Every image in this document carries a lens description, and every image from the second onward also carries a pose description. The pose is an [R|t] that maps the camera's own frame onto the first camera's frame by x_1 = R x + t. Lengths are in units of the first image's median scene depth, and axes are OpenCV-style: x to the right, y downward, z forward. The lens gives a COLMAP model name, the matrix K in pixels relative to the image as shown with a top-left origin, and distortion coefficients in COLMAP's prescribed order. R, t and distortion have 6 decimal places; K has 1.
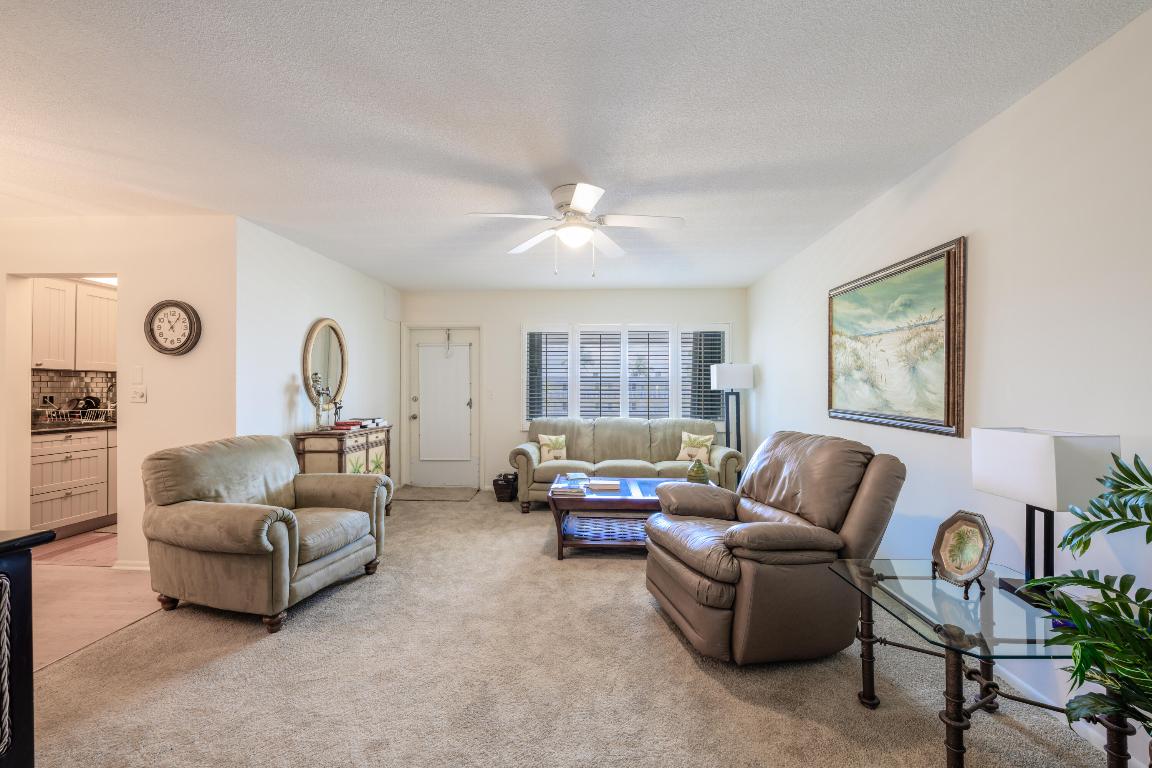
lens RADIAL K [[463.5, 0, 568.6], [0, 463.5, 390.8], [0, 0, 1]] dist [0.002420, -0.000147]
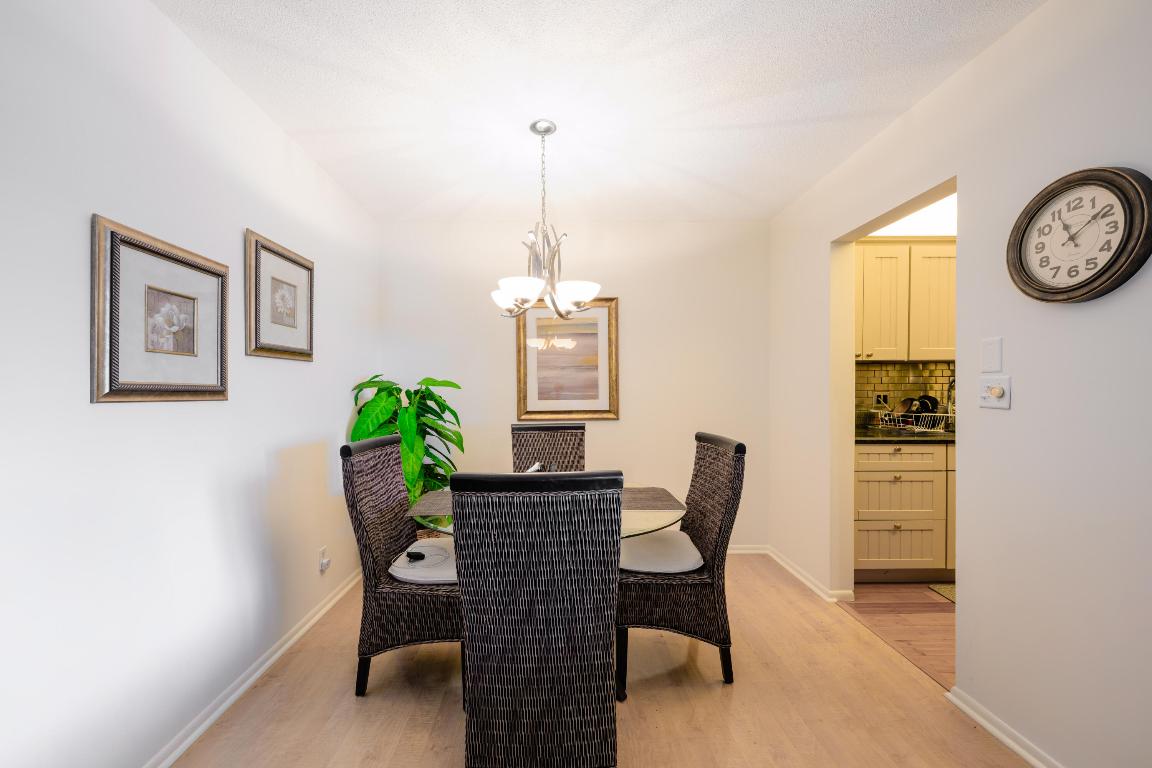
lens RADIAL K [[463.5, 0, 564.6], [0, 463.5, 393.5], [0, 0, 1]] dist [0.002420, -0.000147]
pose [[0.081503, 0.005534, -0.996658, -0.404030], [-0.002064, 0.999983, 0.005383, 0.007073], [0.996671, 0.001618, 0.081513, 0.432367]]
